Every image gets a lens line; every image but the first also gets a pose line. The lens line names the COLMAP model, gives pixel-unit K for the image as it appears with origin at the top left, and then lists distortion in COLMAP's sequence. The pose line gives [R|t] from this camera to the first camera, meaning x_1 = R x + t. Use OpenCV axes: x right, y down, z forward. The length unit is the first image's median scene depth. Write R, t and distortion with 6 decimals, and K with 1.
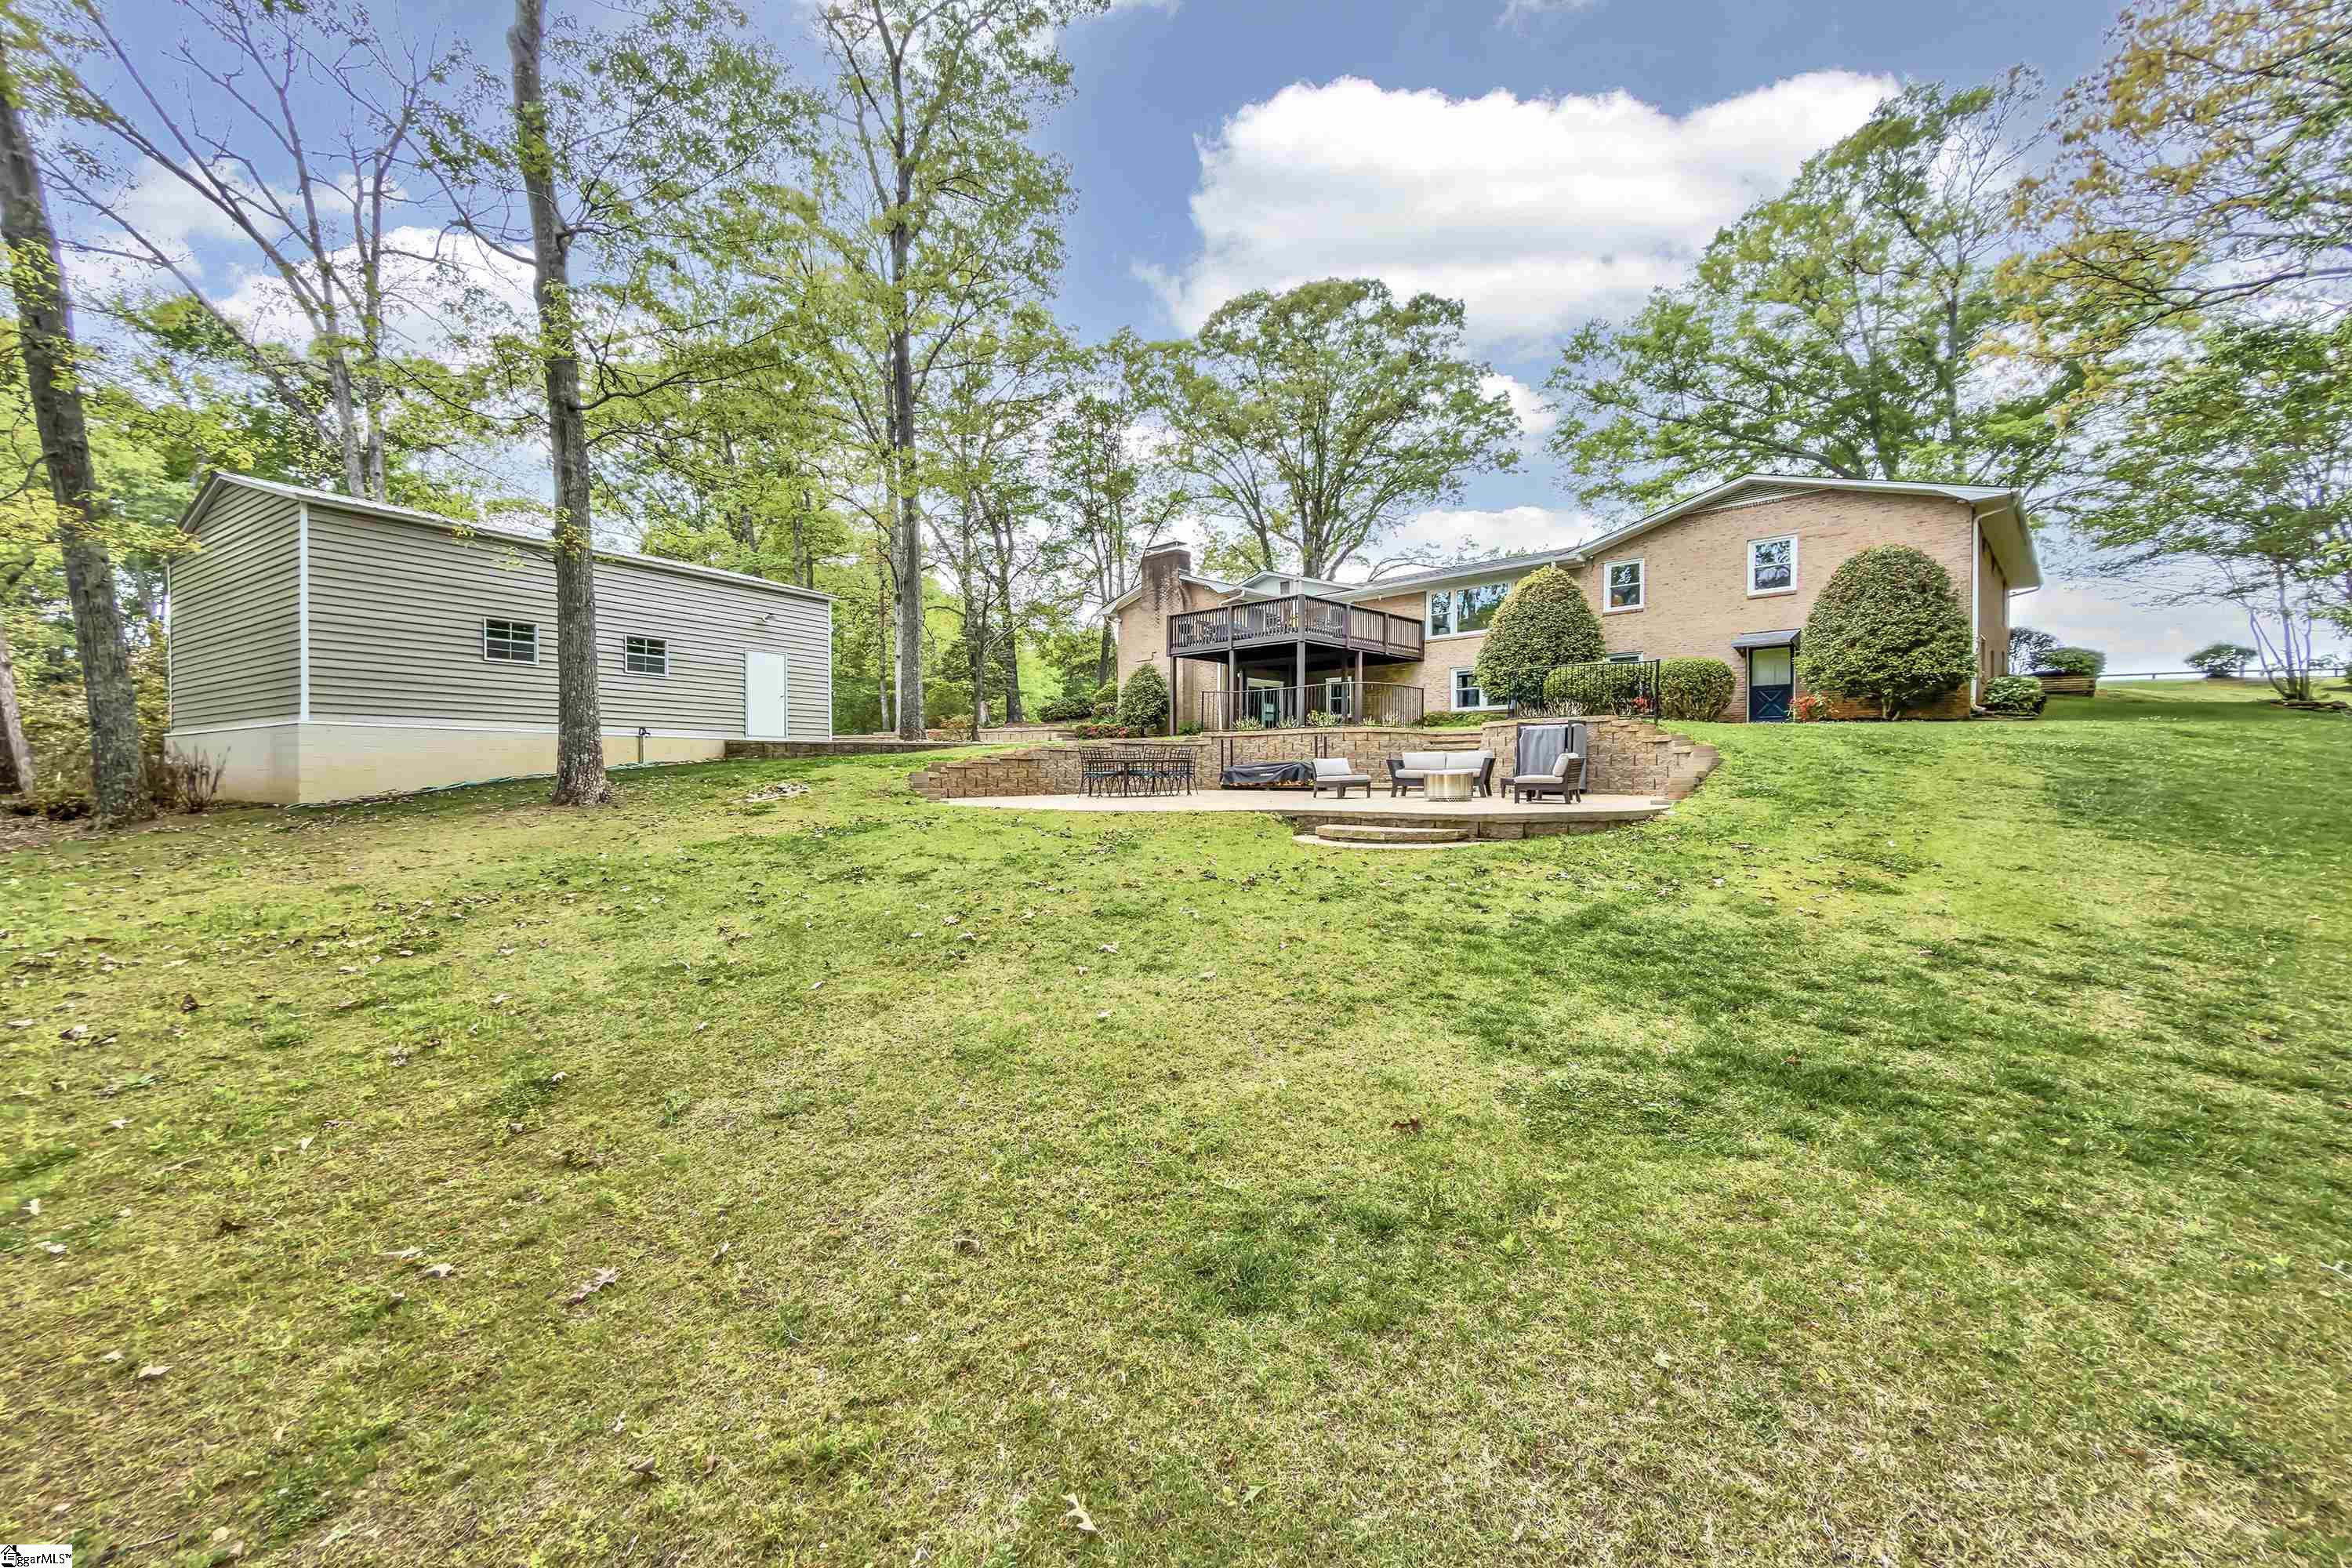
lens RADIAL K [[924.0, 0, 1163.0], [0, 924.0, 797.3], [0, 0, 1]] dist [-0.003053, 0.000128]
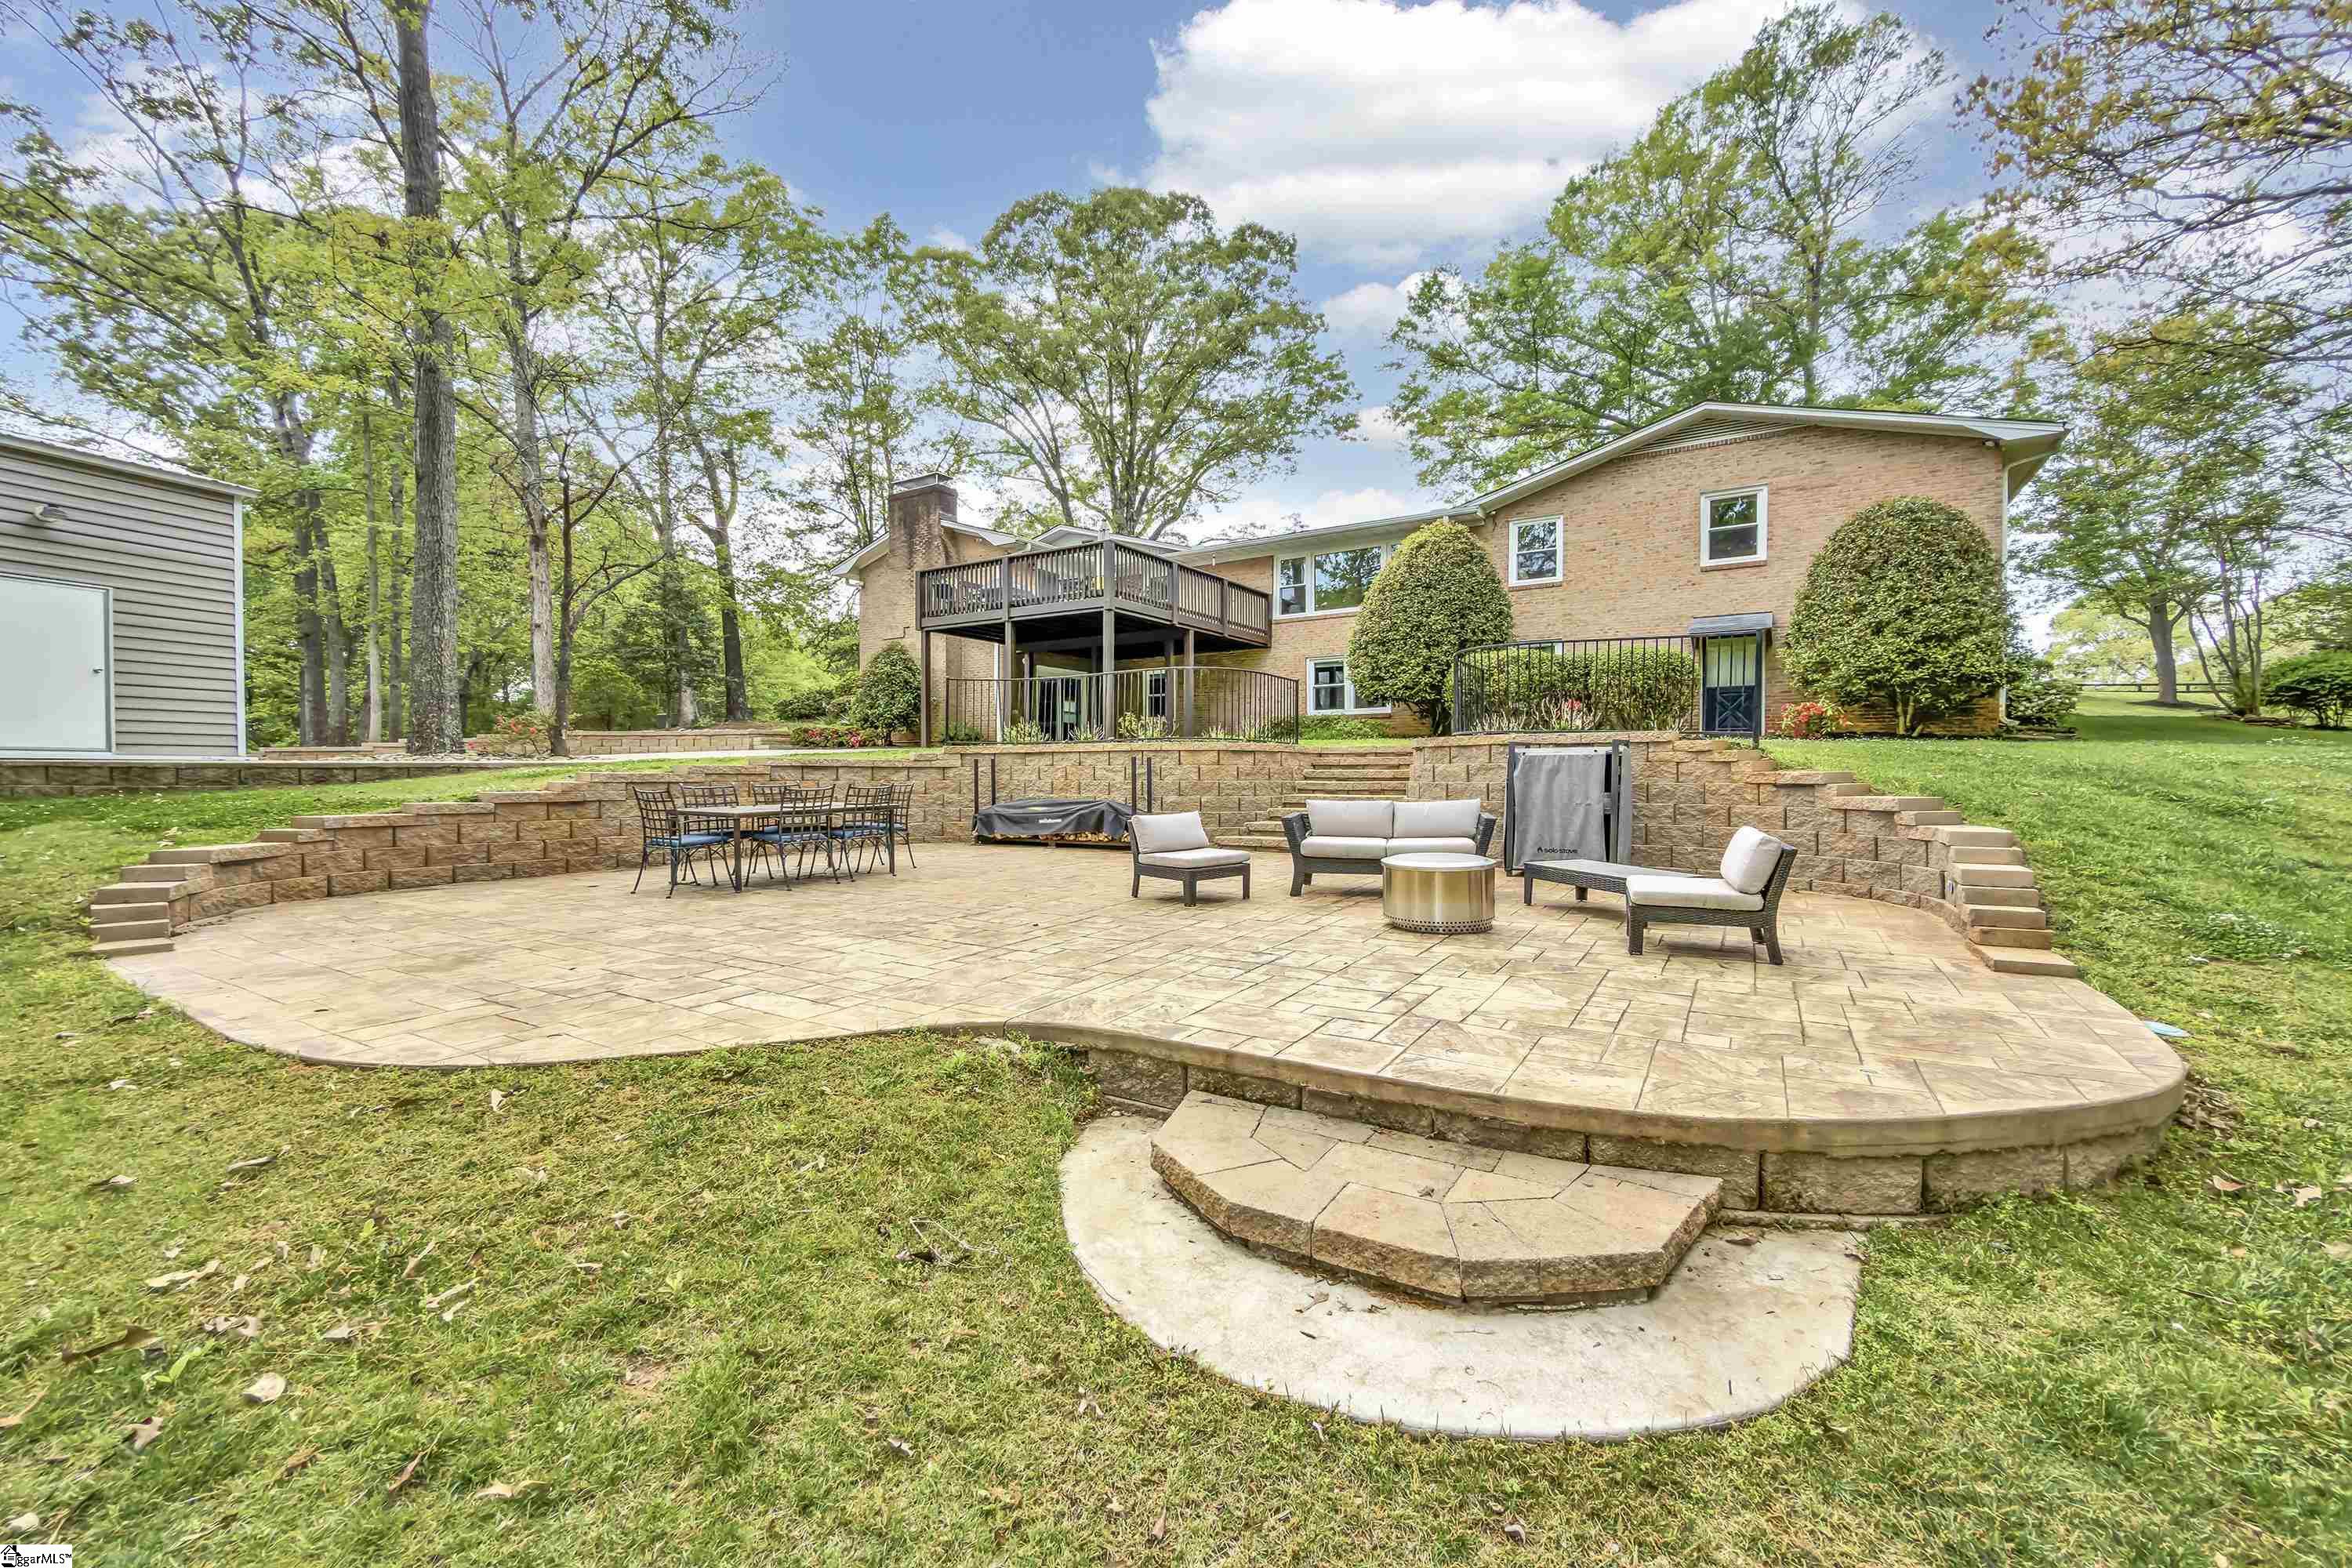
lens RADIAL K [[924.0, 0, 1189.5], [0, 924.0, 792.3], [0, 0, 1]] dist [-0.003053, 0.000128]
pose [[0.973446, -0.006321, 0.228831, 0.038587], [0.007118, 0.999971, -0.002658, -0.024408], [-0.228808, 0.004216, 0.973463, 0.245947]]
